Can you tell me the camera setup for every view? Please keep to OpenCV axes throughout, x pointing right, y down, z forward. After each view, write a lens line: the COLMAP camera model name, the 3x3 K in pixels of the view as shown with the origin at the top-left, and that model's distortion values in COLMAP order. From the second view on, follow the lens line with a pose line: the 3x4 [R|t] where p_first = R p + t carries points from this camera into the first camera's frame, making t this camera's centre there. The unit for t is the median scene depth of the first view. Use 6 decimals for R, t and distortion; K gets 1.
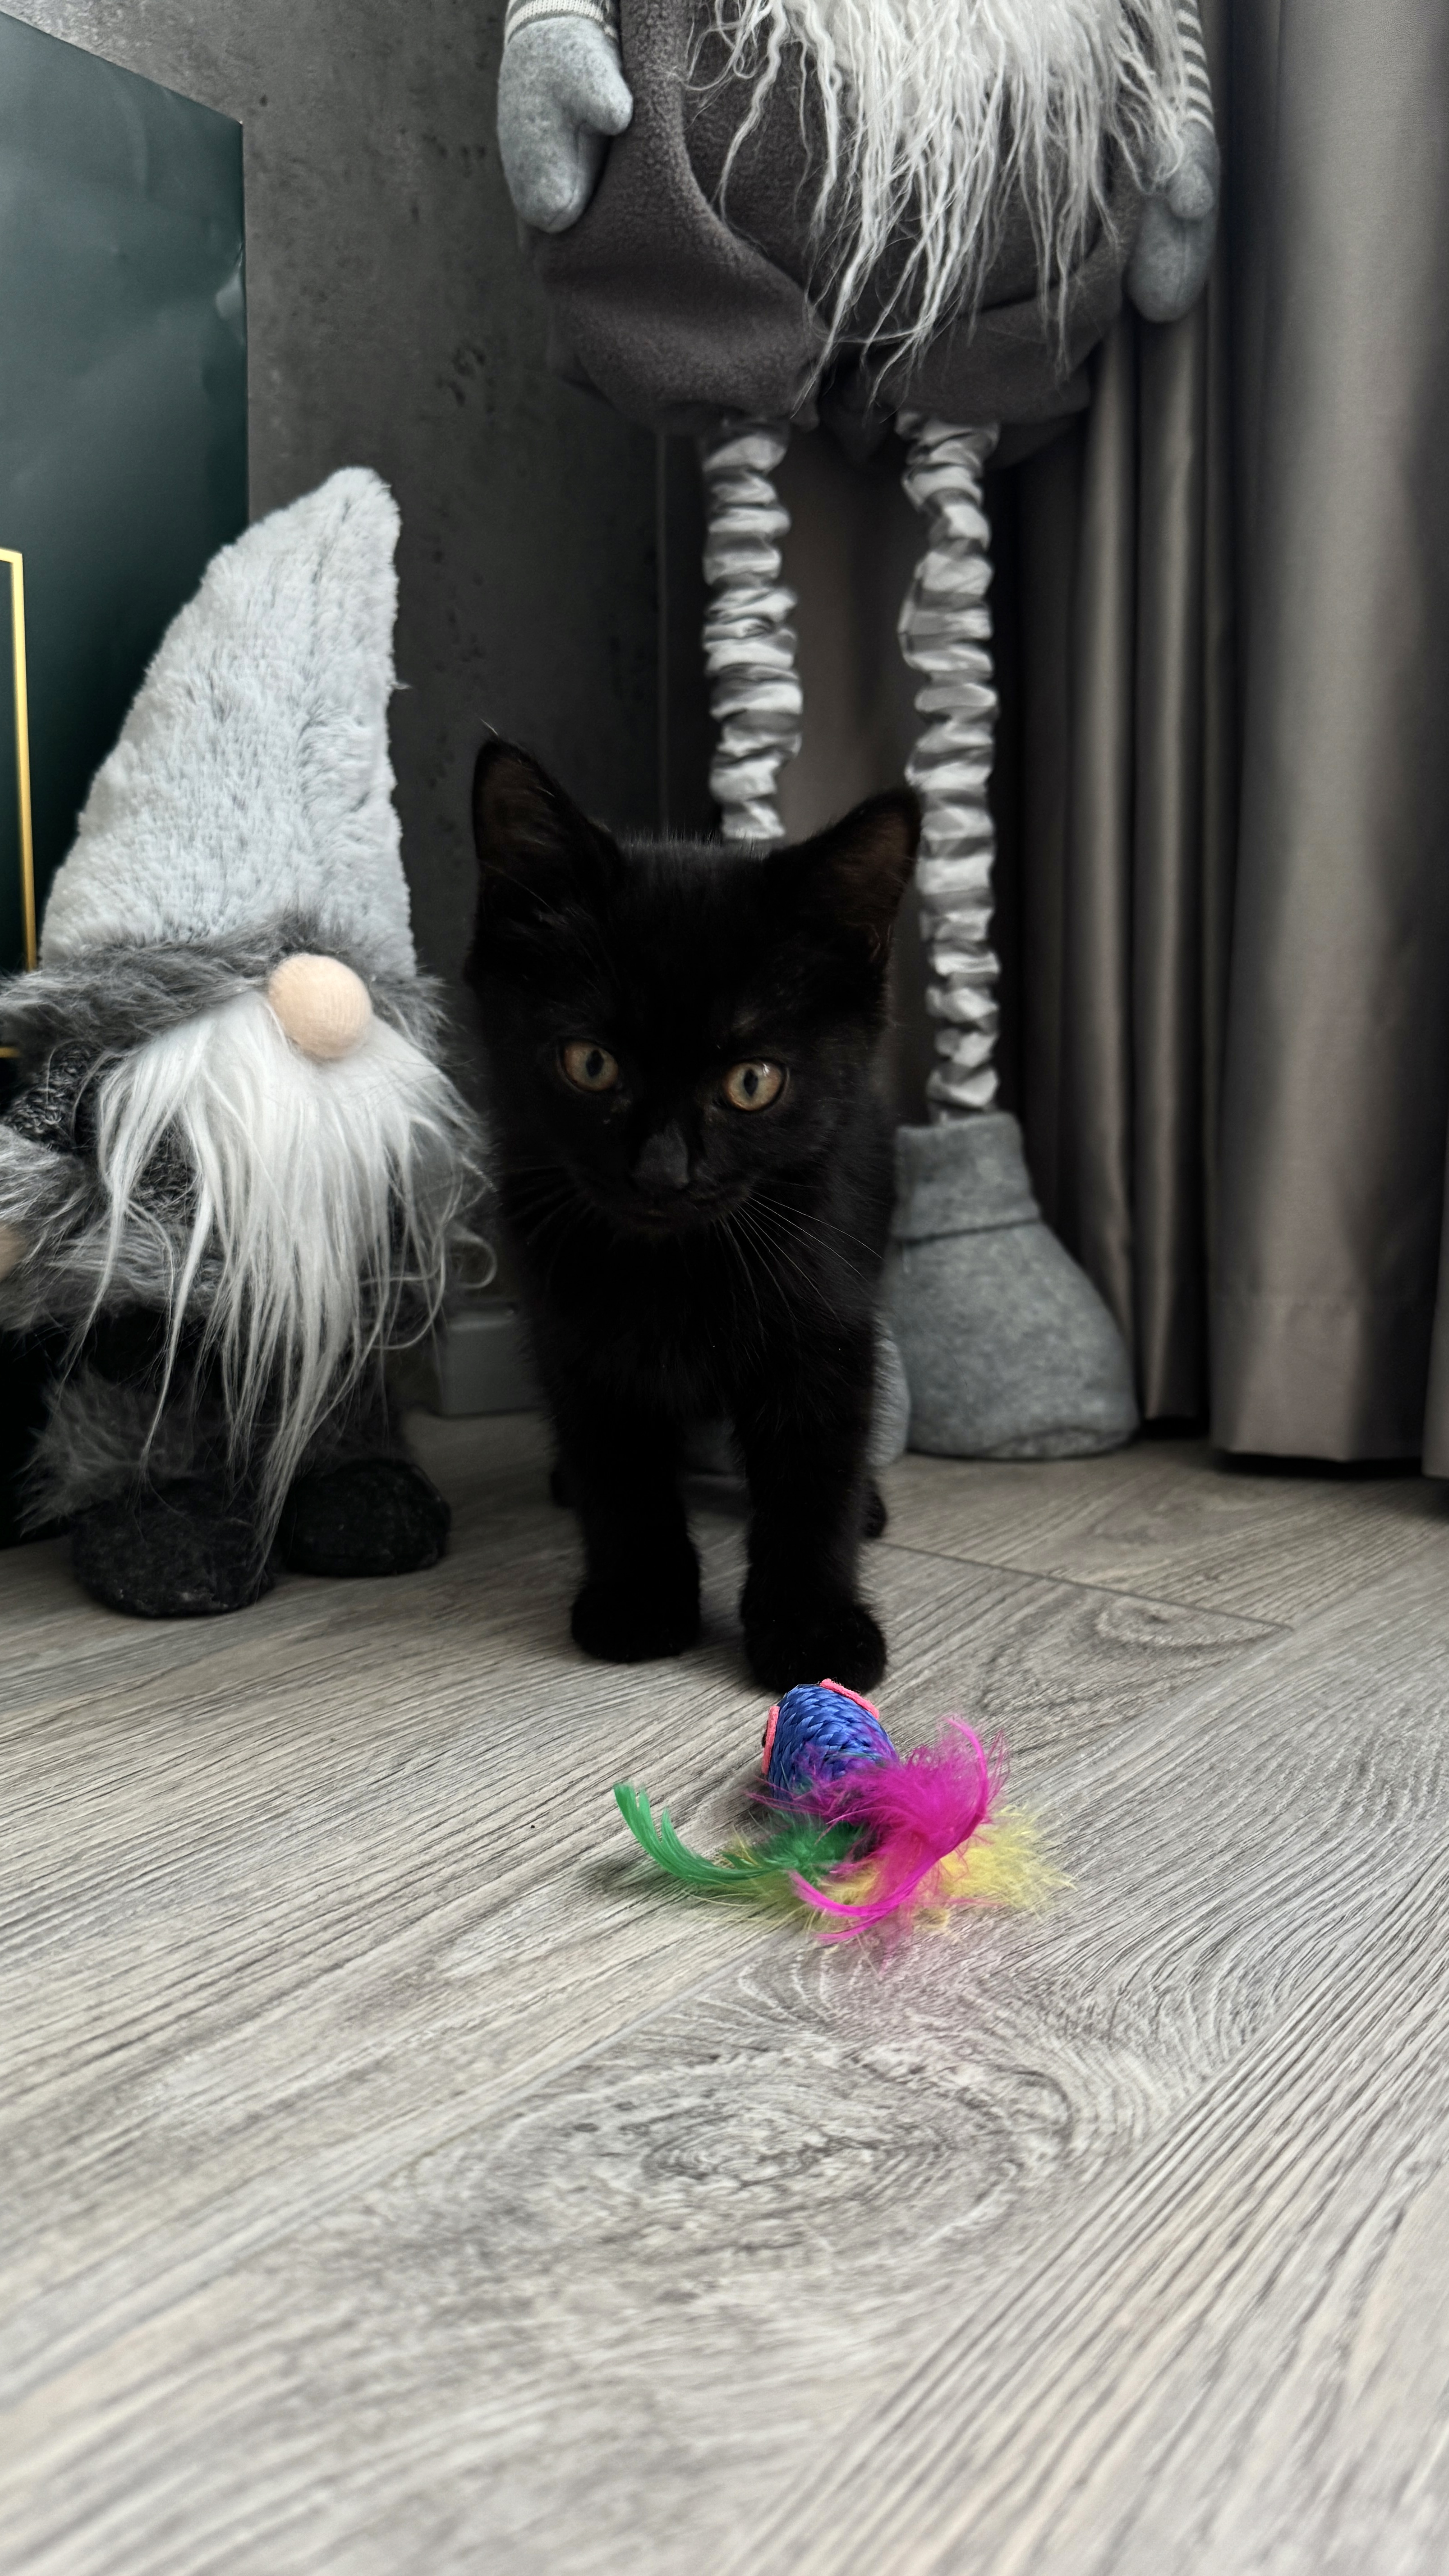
lens RADIAL K [[1980.4, 0, 724.5], [0, 1980.4, 1288.0], [0, 0, 1]] dist [0.094857, -0.159844]
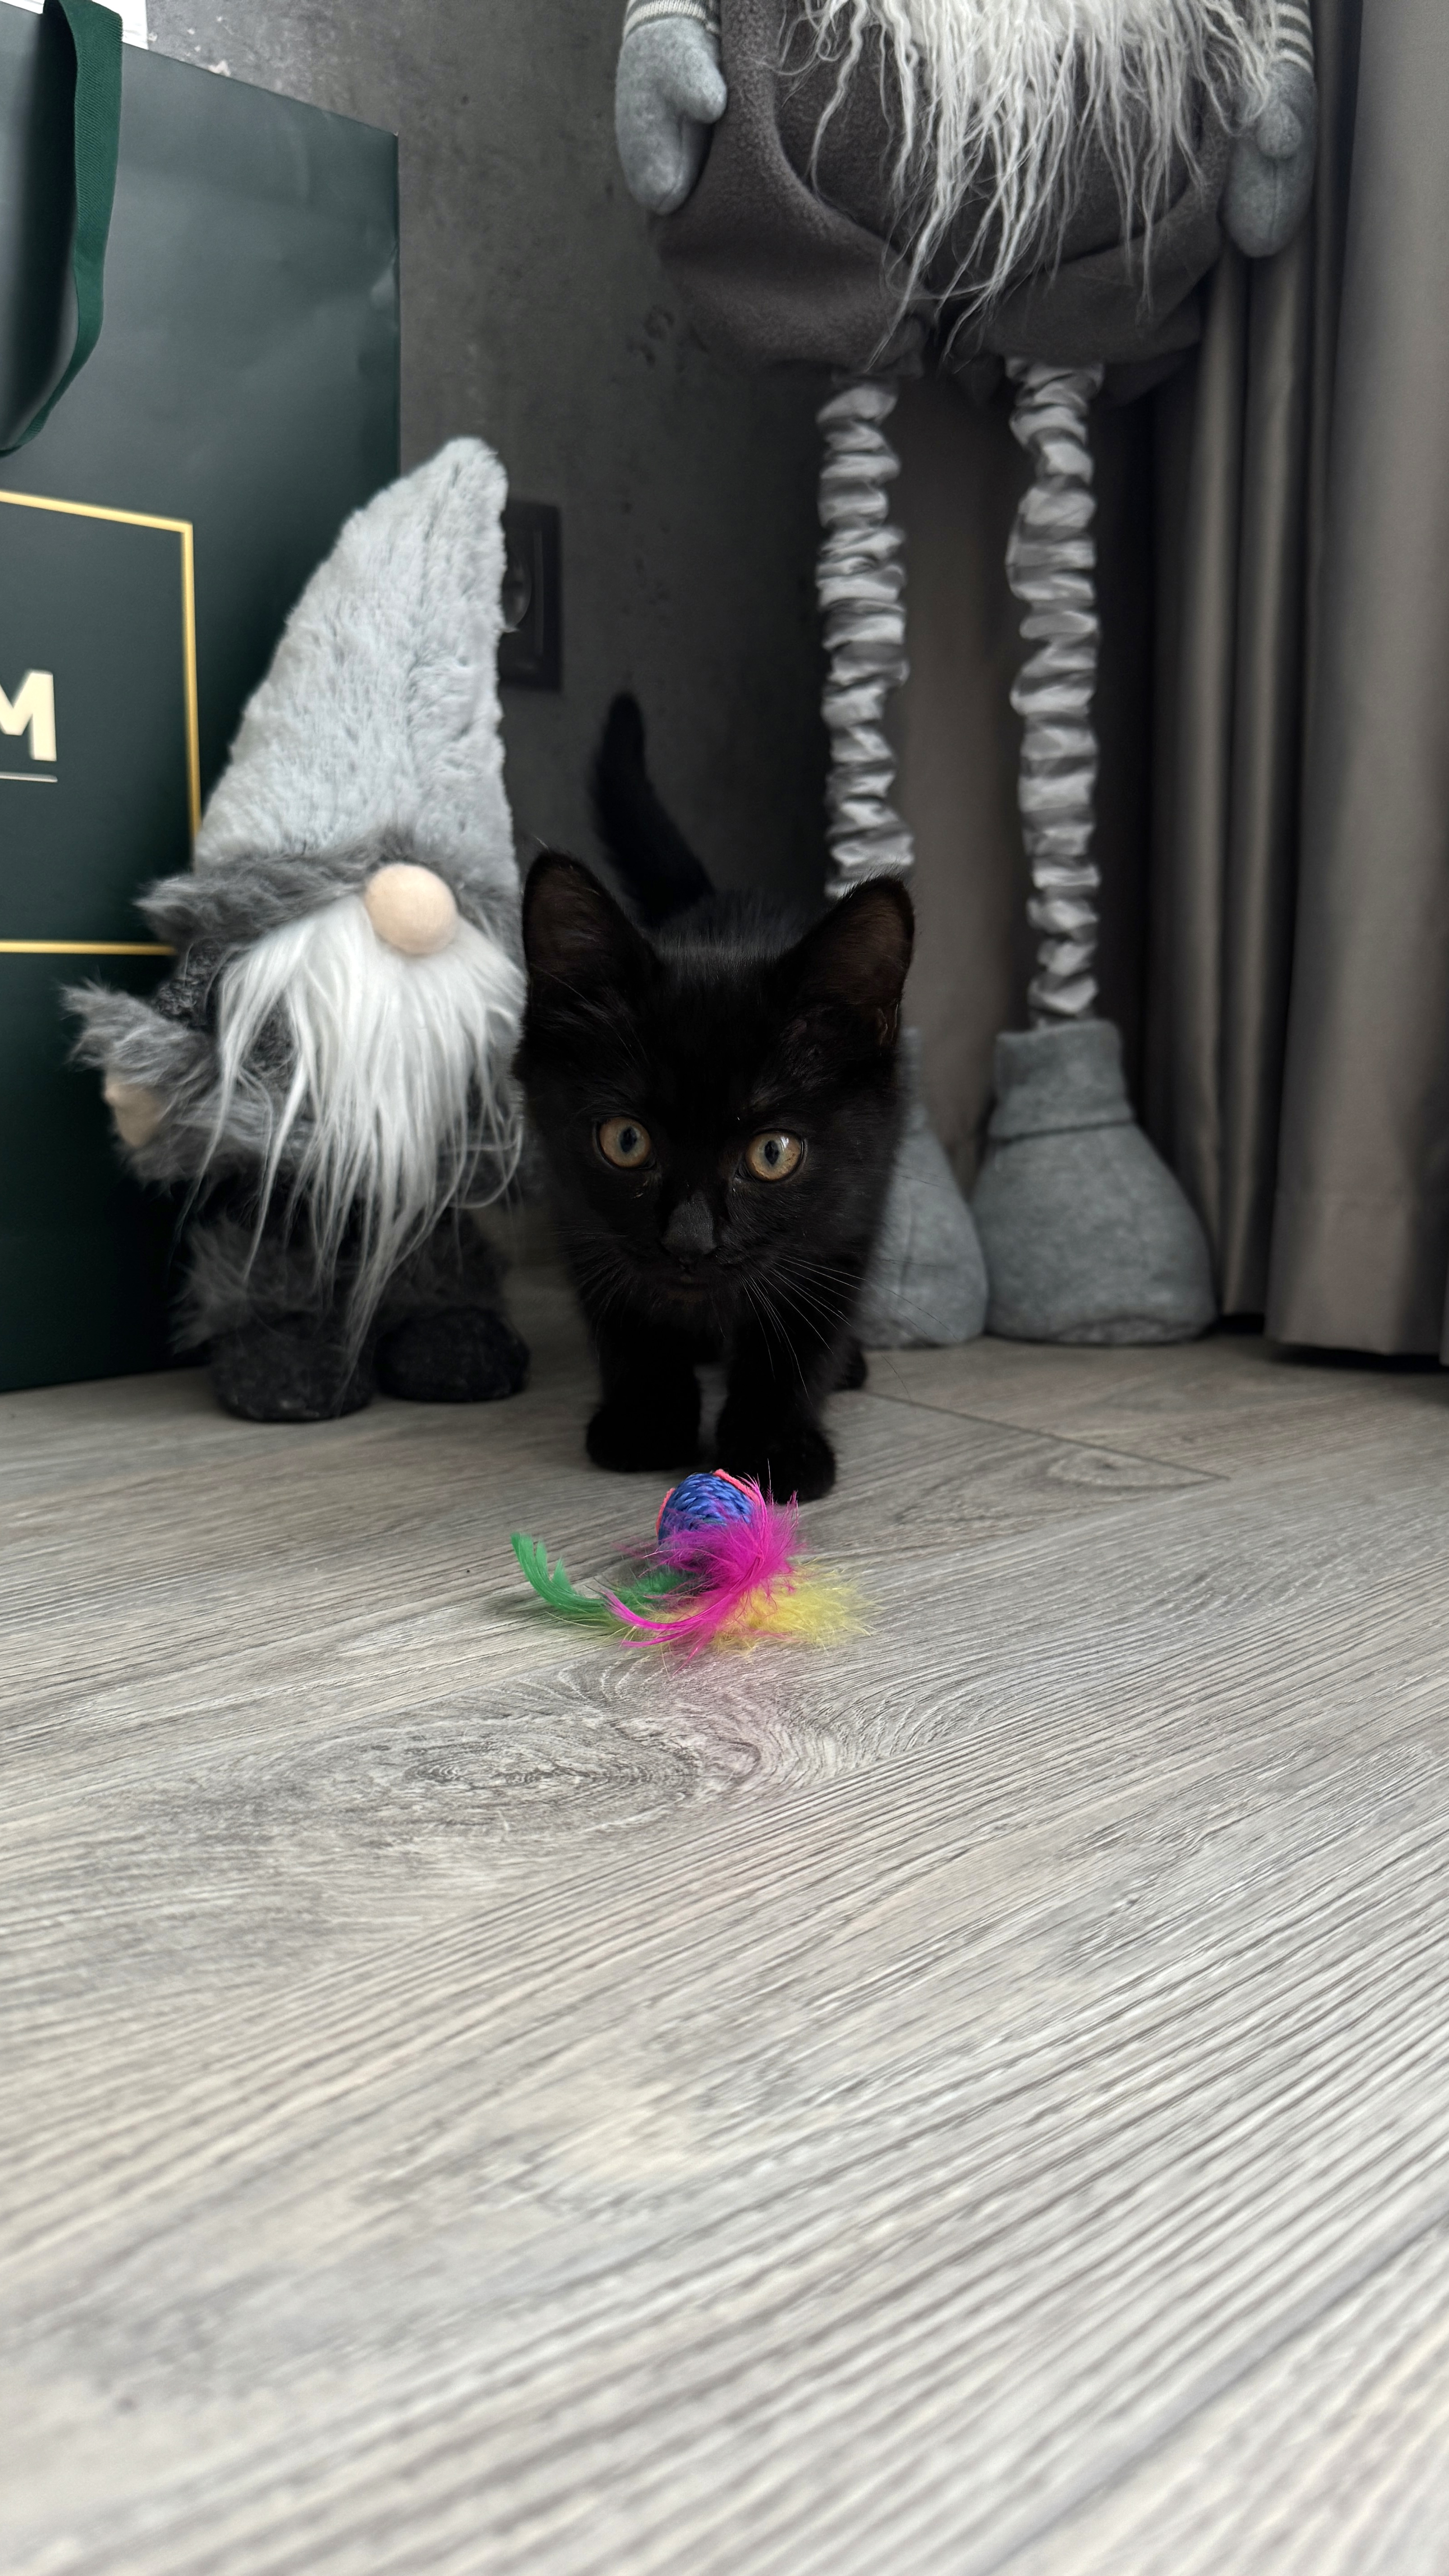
lens RADIAL K [[2019.6, 0, 724.5], [0, 2019.6, 1288.0], [0, 0, 1]] dist [0.094483, -0.157388]
pose [[0.979588, 0.036746, -0.197631, 0.196983], [-0.032238, 0.999142, 0.025982, 0.038958], [0.198416, -0.019081, 0.979932, -0.118002]]
